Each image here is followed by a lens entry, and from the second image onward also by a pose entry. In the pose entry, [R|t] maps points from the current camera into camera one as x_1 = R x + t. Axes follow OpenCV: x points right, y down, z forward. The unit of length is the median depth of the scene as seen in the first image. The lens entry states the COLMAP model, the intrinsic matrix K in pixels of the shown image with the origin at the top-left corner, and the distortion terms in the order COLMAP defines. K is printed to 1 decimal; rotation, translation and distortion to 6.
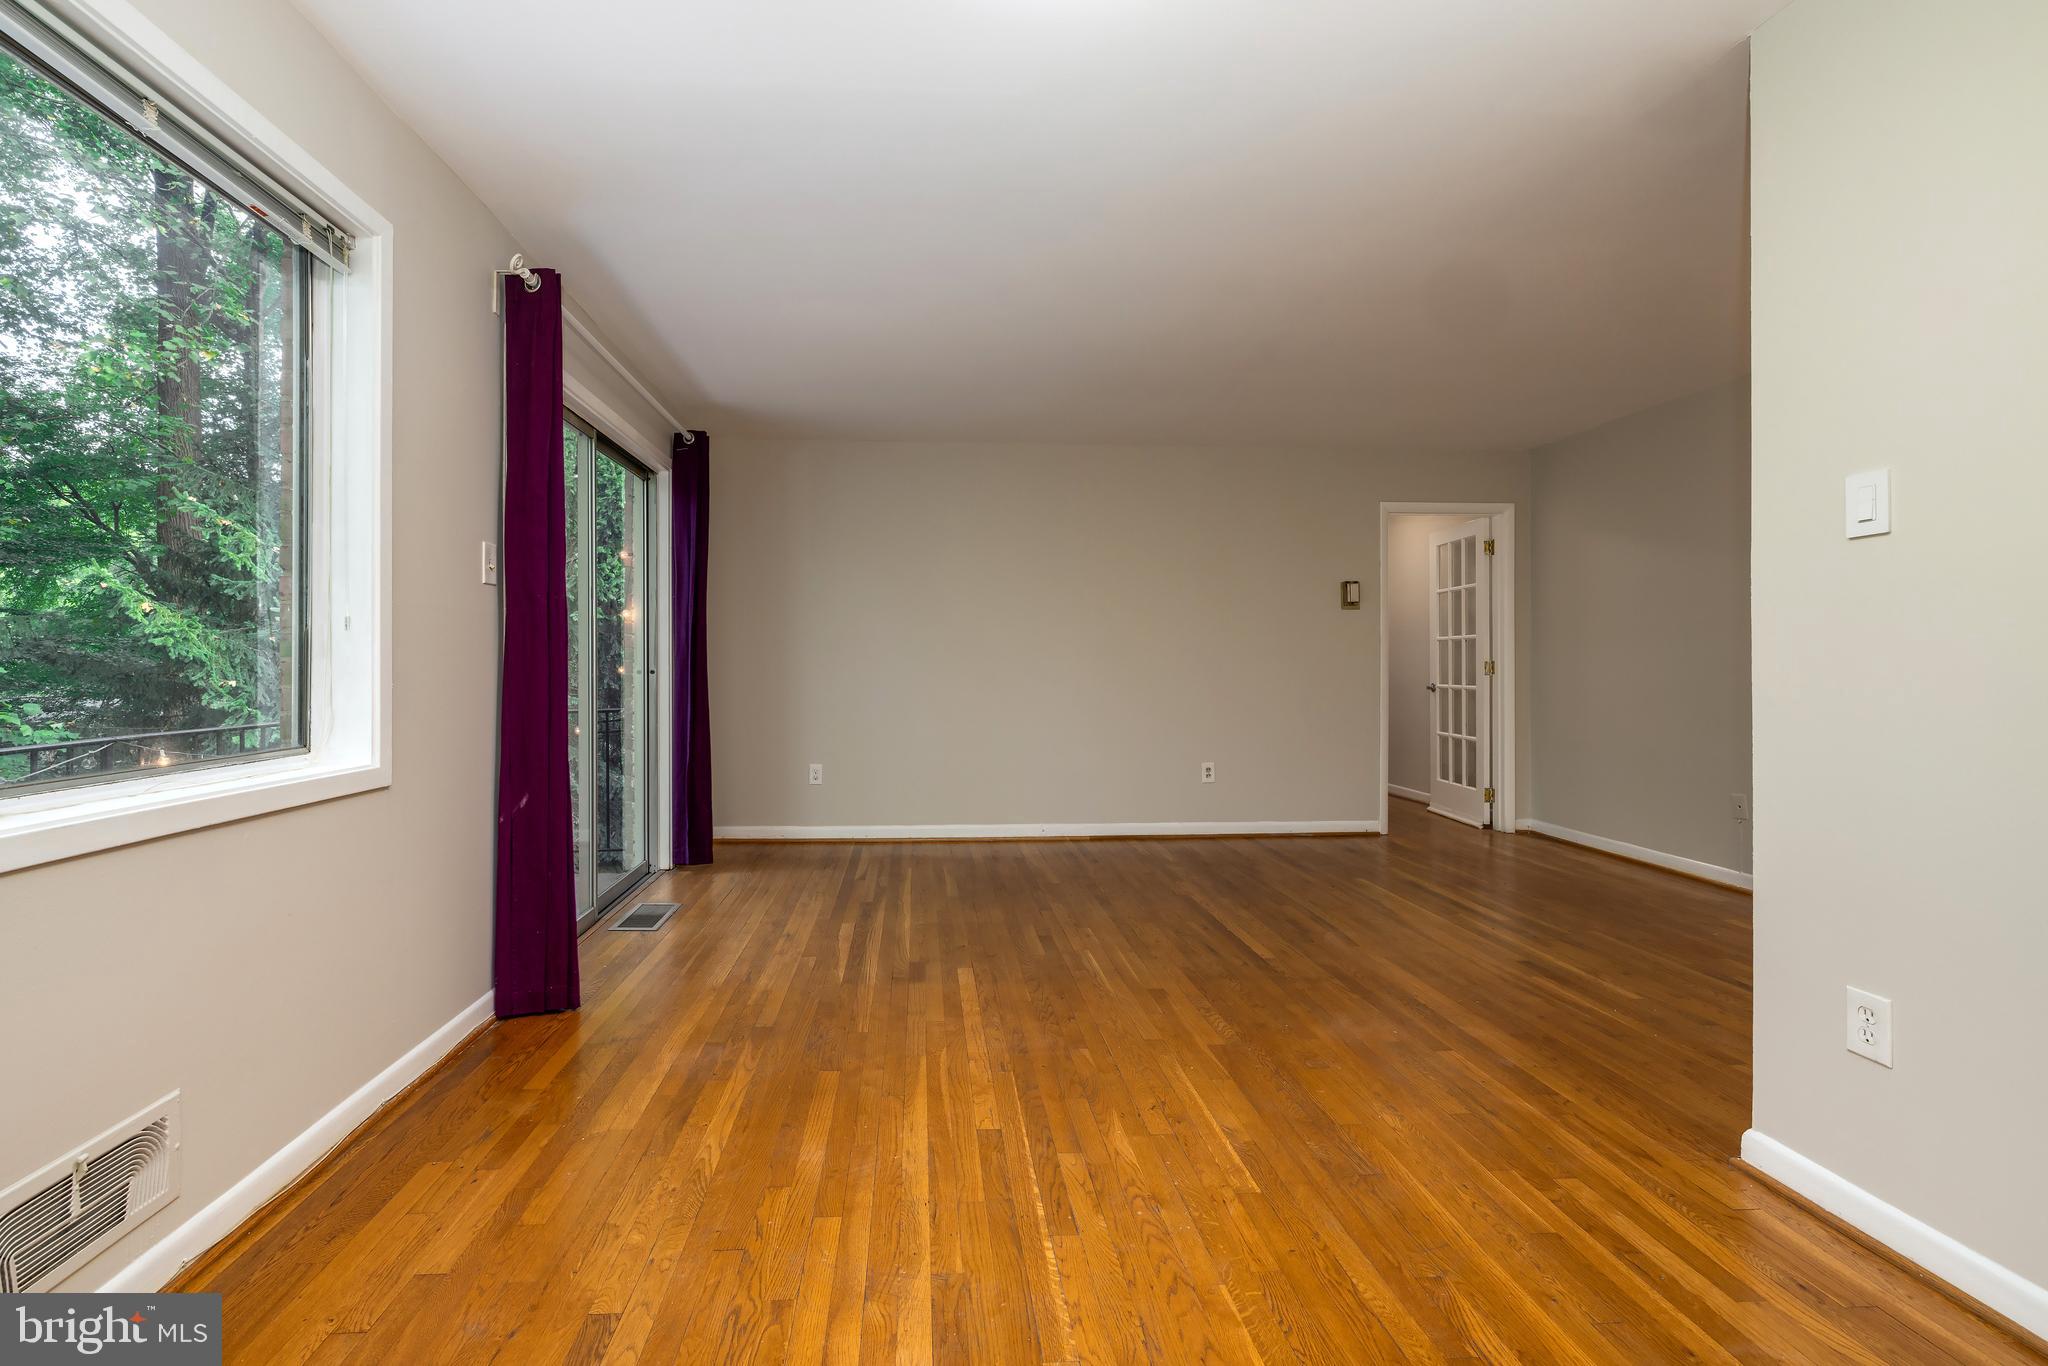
lens RADIAL K [[940.5, 0, 967.2], [0, 940.5, 662.9], [0, 0, 1]] dist [0.000010, -0.000039]
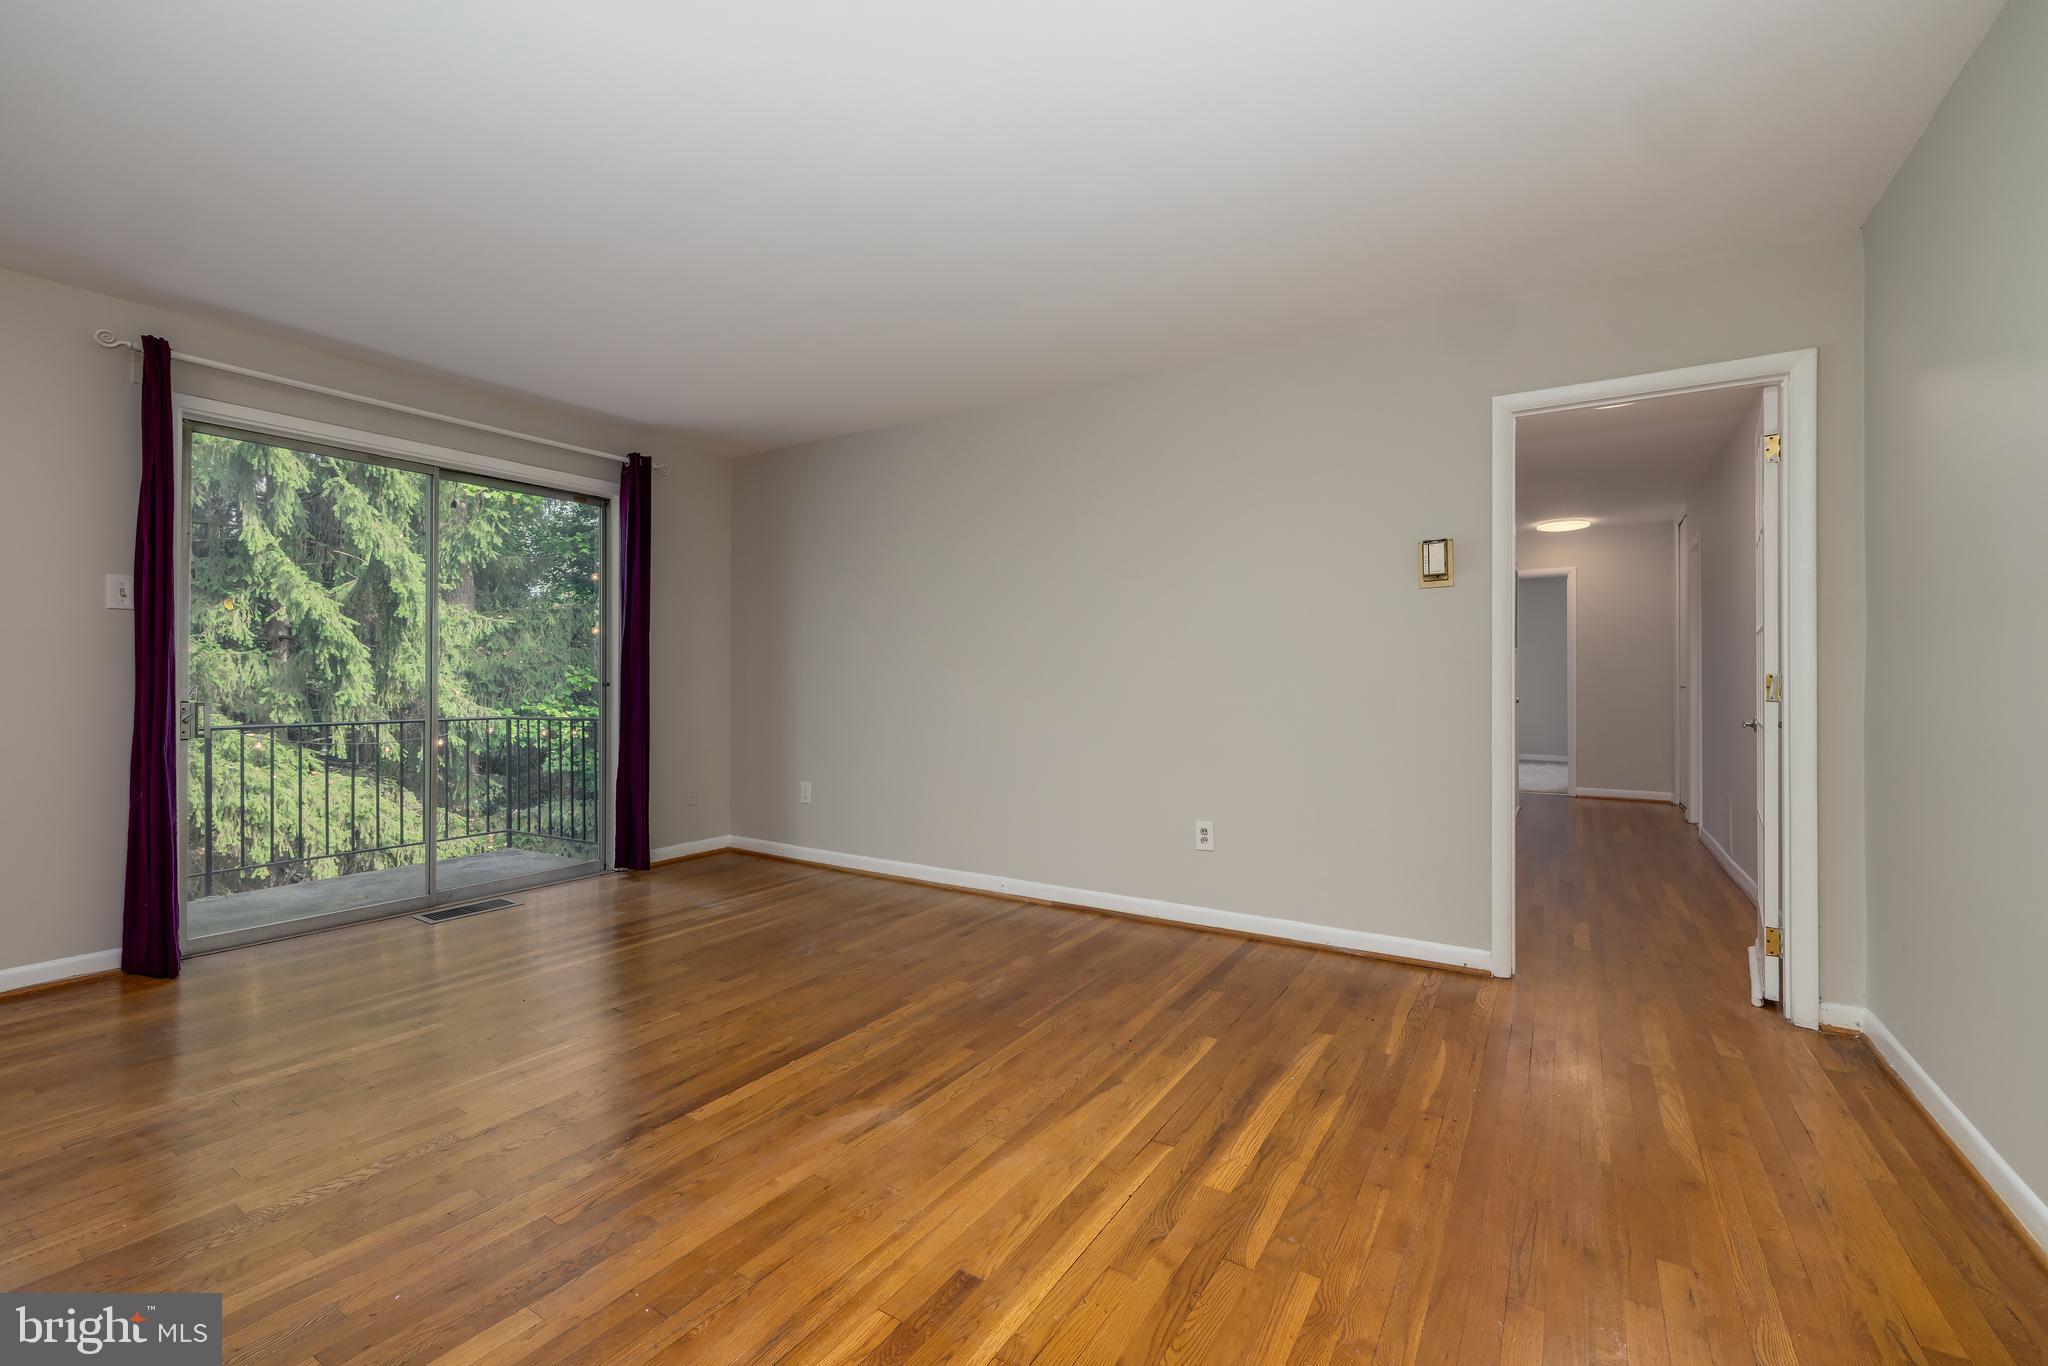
lens RADIAL K [[888.5, 0, 968.2], [0, 888.5, 673.5], [0, 0, 1]] dist [0.000096, -0.000146]
pose [[0.794528, 0.000797, -0.607227, 0.633523], [-0.003074, 0.999992, -0.002710, -0.003579], [0.607220, 0.004020, 0.794524, 0.446665]]
